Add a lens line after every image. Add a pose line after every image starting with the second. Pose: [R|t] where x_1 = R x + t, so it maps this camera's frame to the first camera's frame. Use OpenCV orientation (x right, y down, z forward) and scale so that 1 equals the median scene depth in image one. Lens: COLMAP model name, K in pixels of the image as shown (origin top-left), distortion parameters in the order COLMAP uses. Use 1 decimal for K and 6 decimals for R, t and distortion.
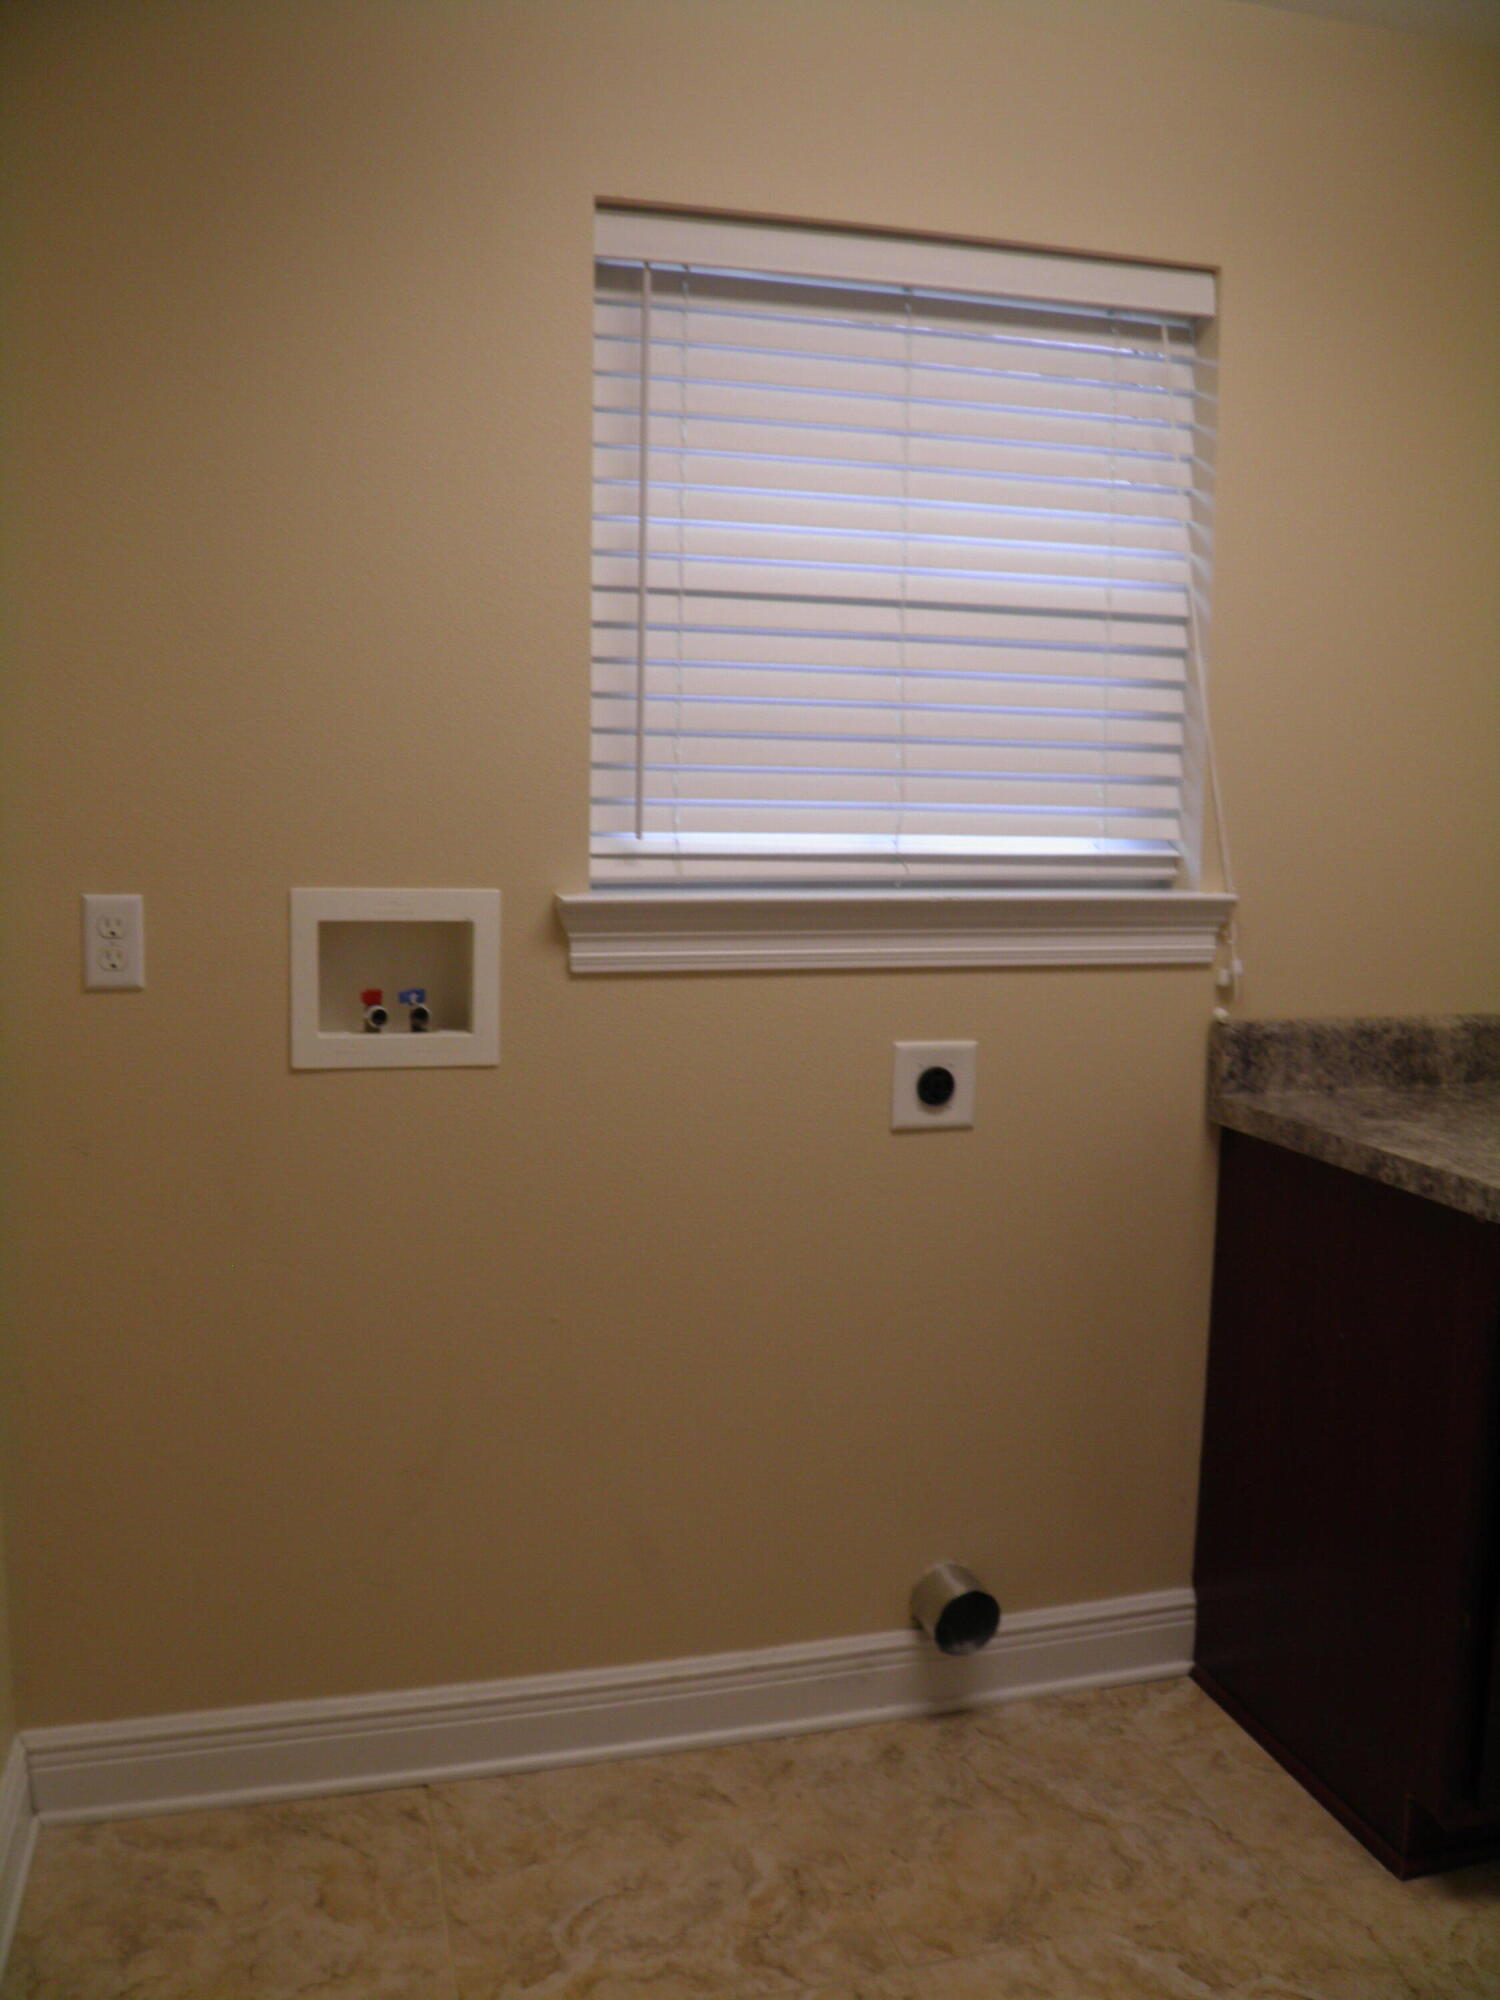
lens RADIAL K [[1623.3, 0, 726.2], [0, 1623.3, 997.7], [0, 0, 1]] dist [-0.139313, 0.089254]
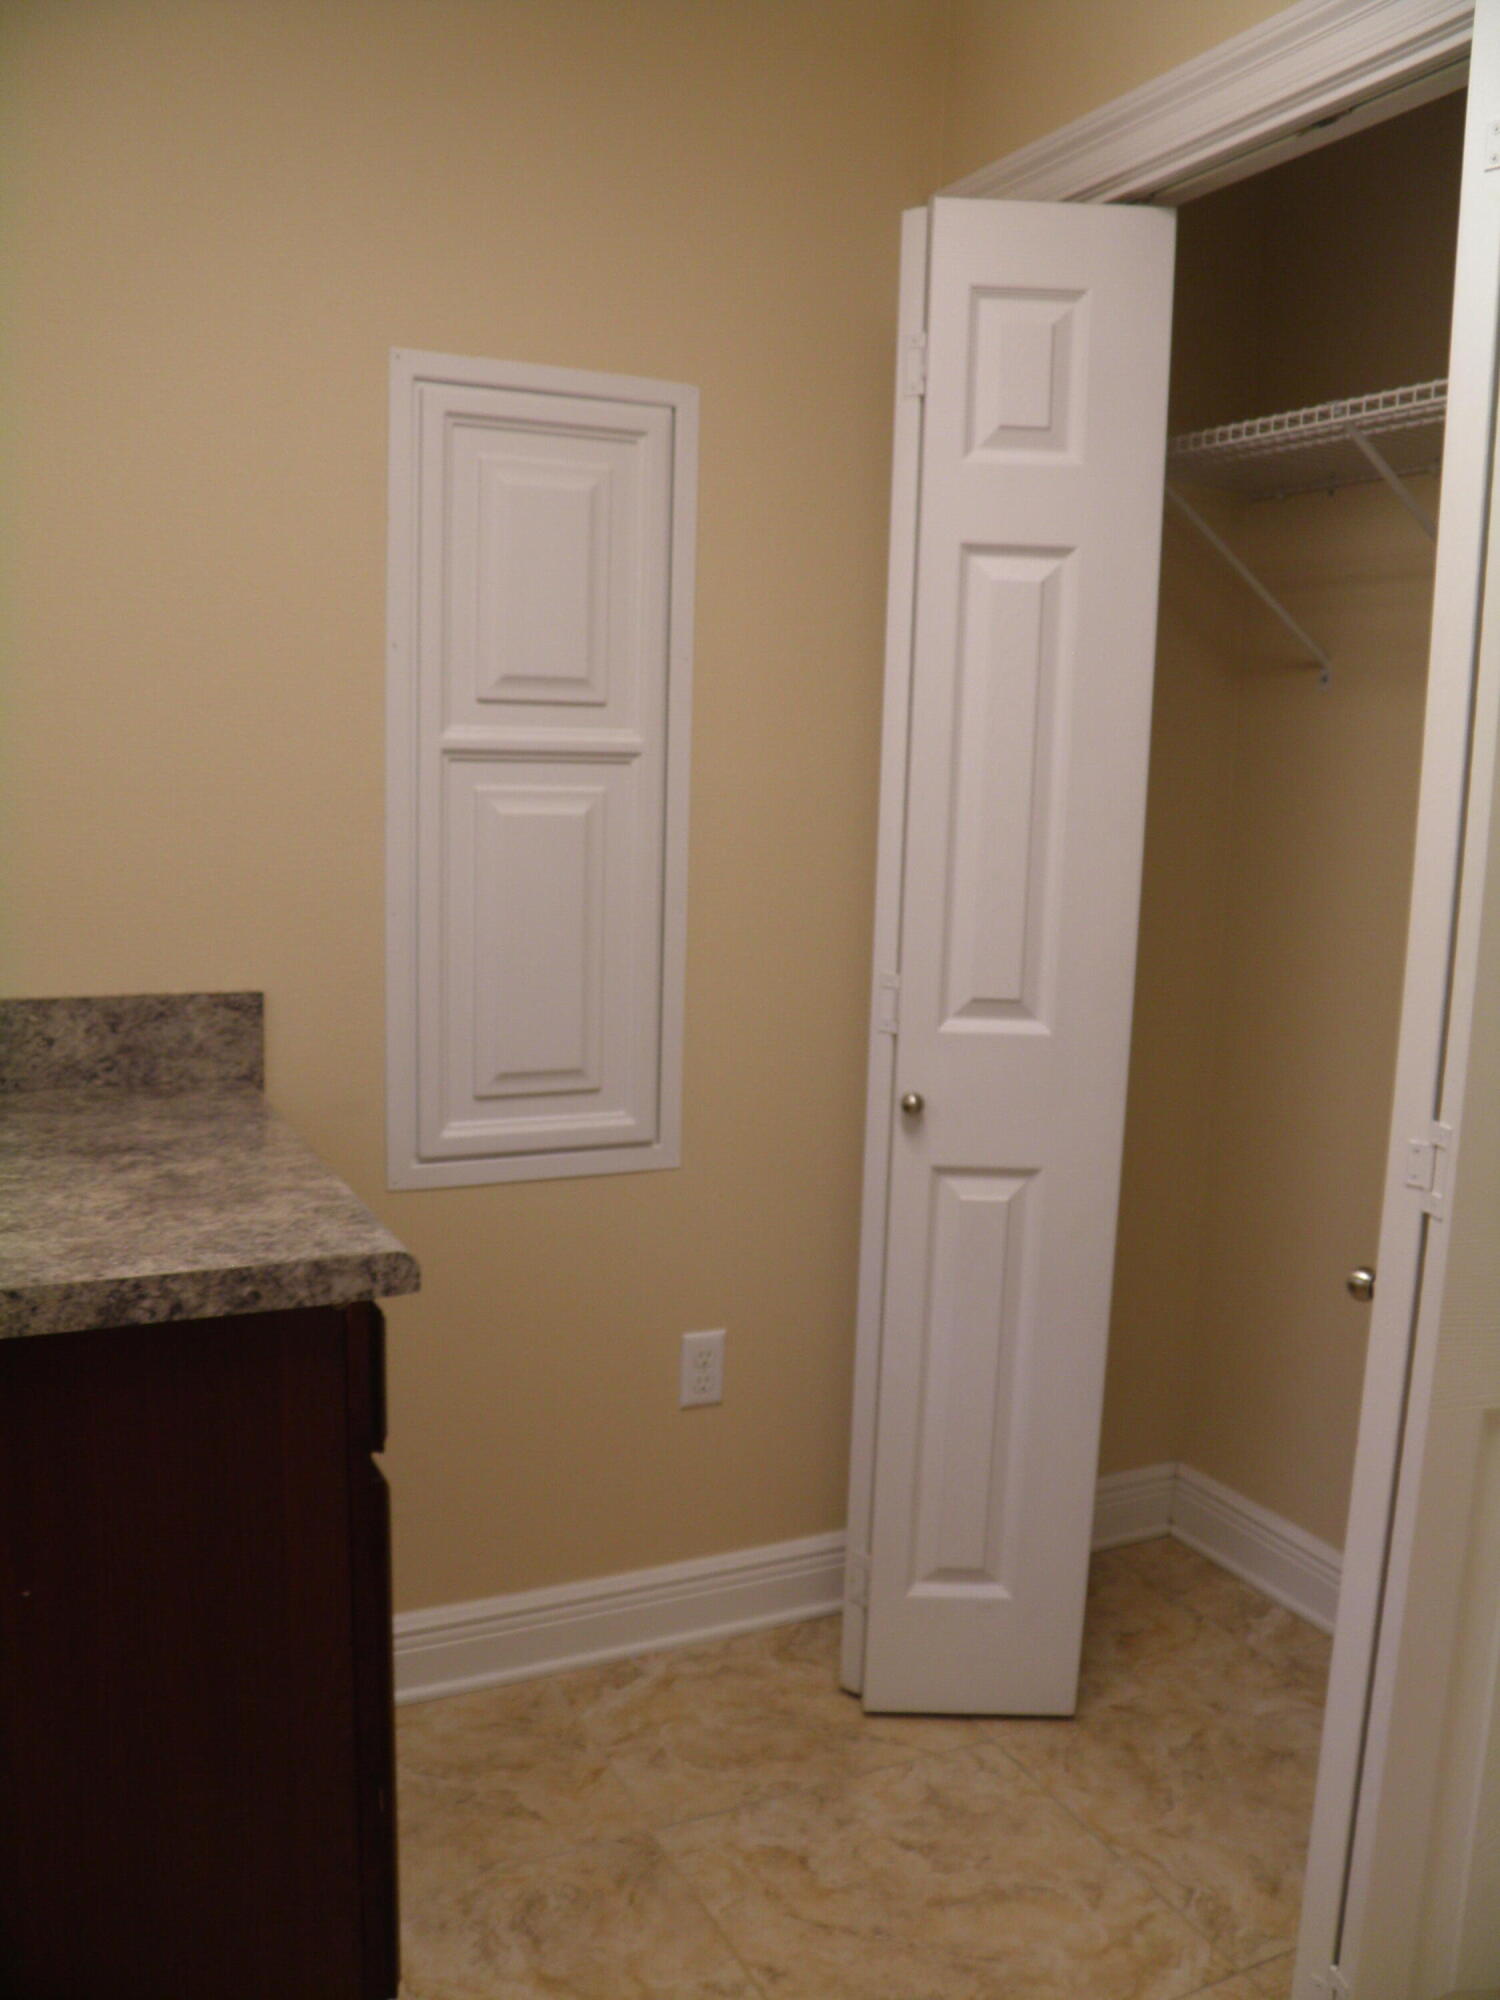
lens RADIAL K [[1623.3, 0, 726.2], [0, 1623.3, 997.7], [0, 0, 1]] dist [-0.139313, 0.089254]
pose [[-0.171726, -0.173750, 0.969702, -0.203621], [0.087597, 0.977732, 0.190701, -0.101941], [-0.981242, 0.117692, -0.152682, 0.743059]]
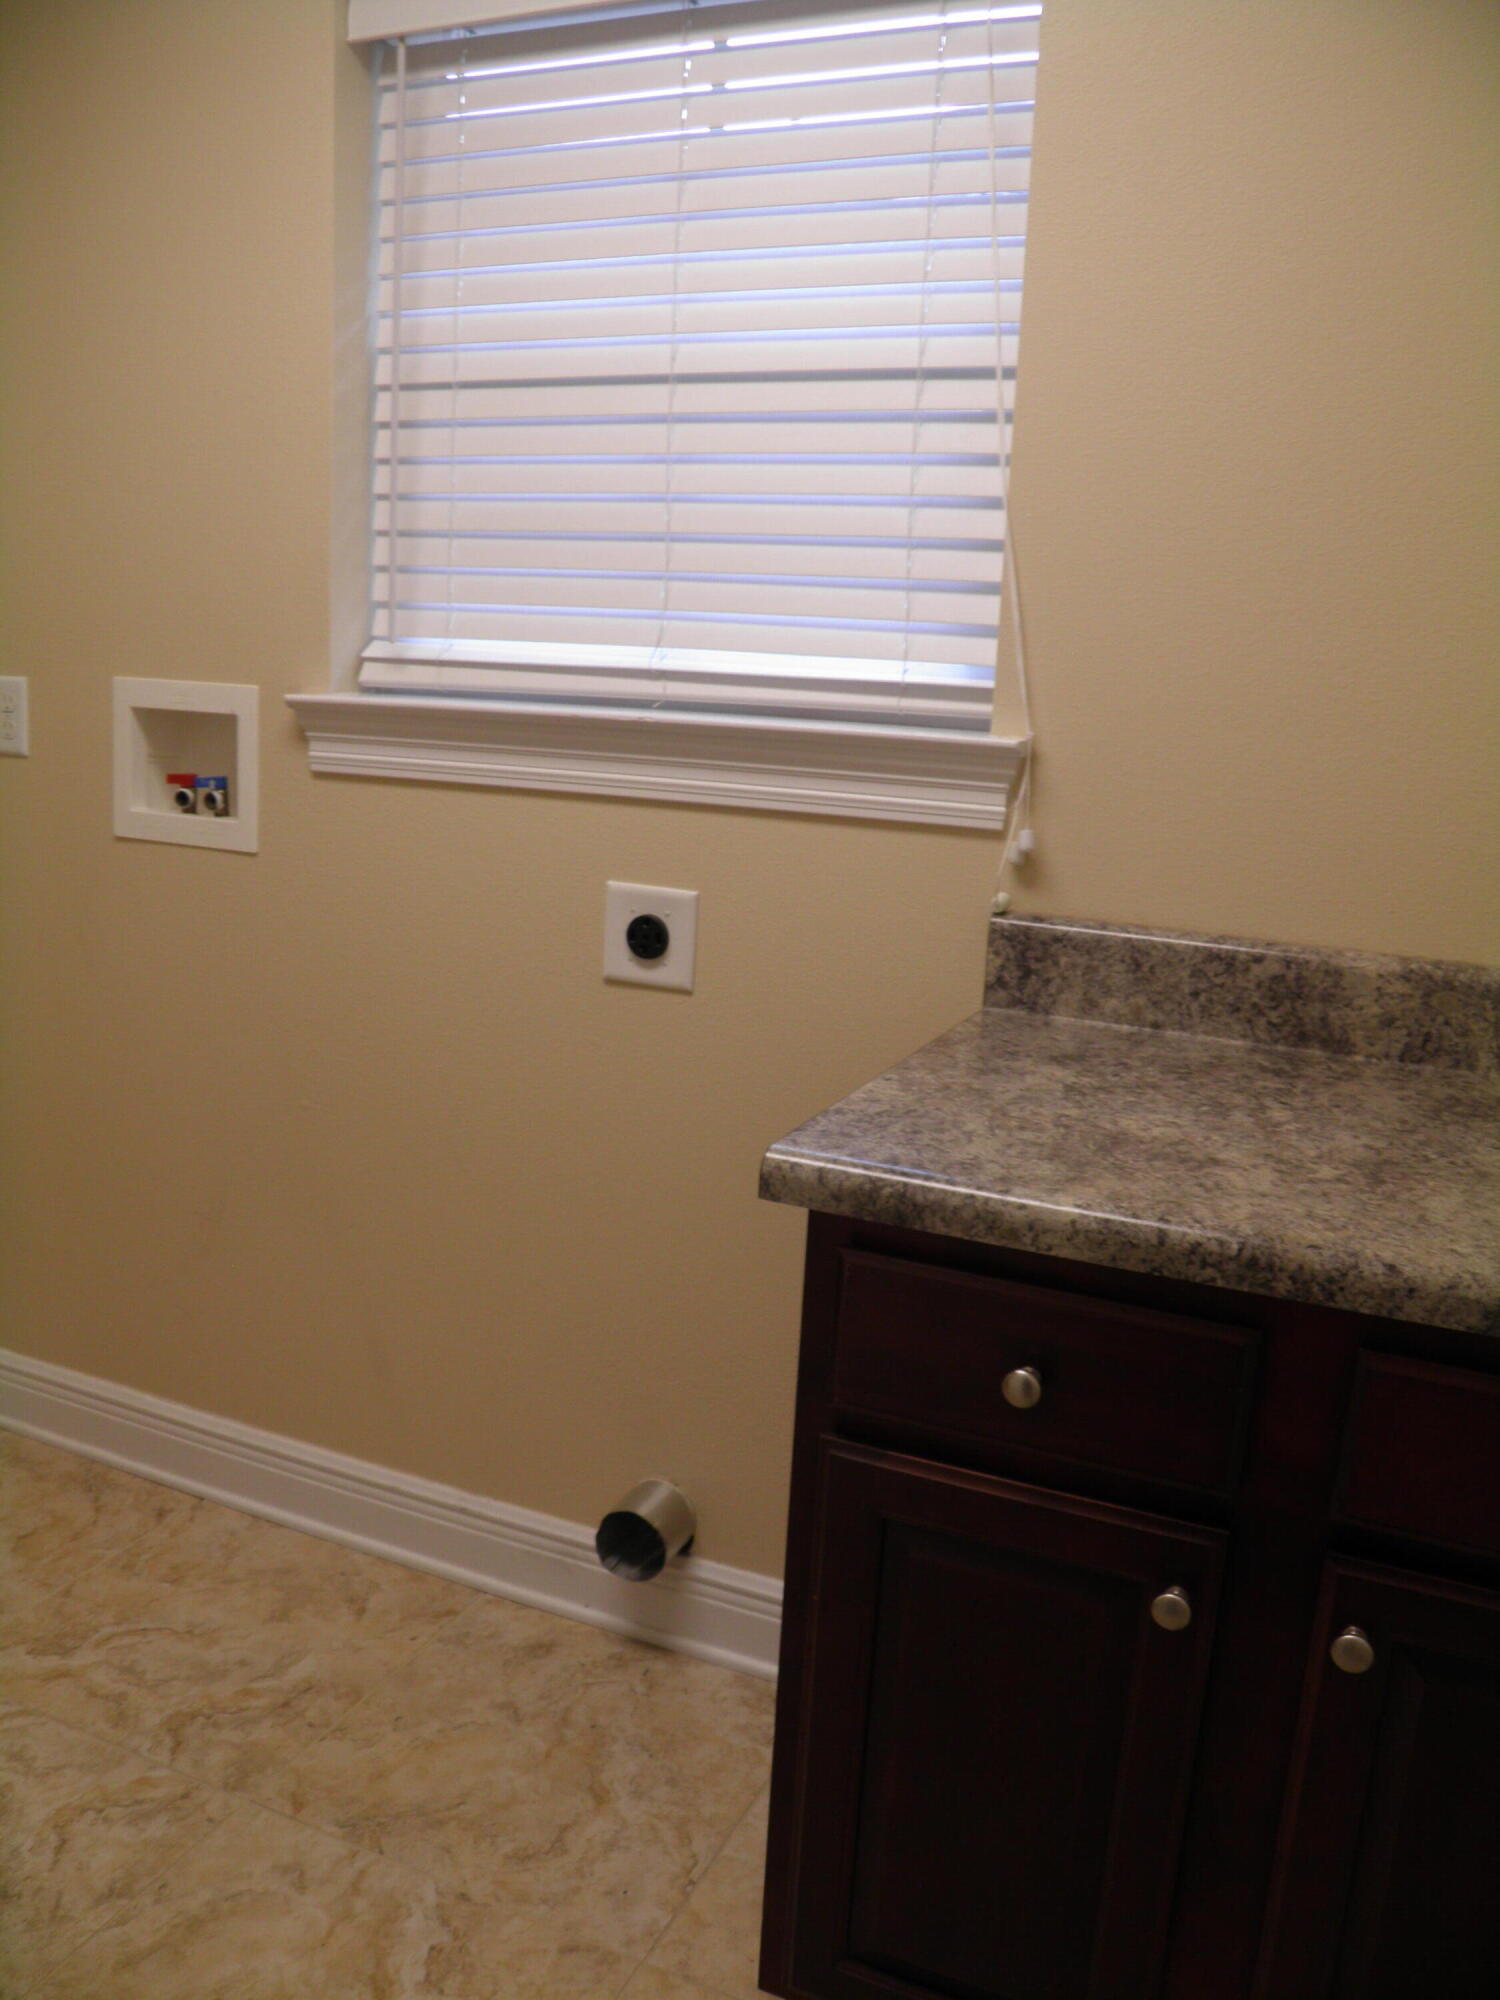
lens RADIAL K [[1623.3, 0, 726.2], [0, 1623.3, 997.7], [0, 0, 1]] dist [-0.139313, 0.089254]
pose [[0.778440, 0.155051, -0.608268, 0.703187], [-0.114194, 0.987824, 0.105659, -0.010296], [0.617245, -0.012789, 0.786667, 0.339972]]
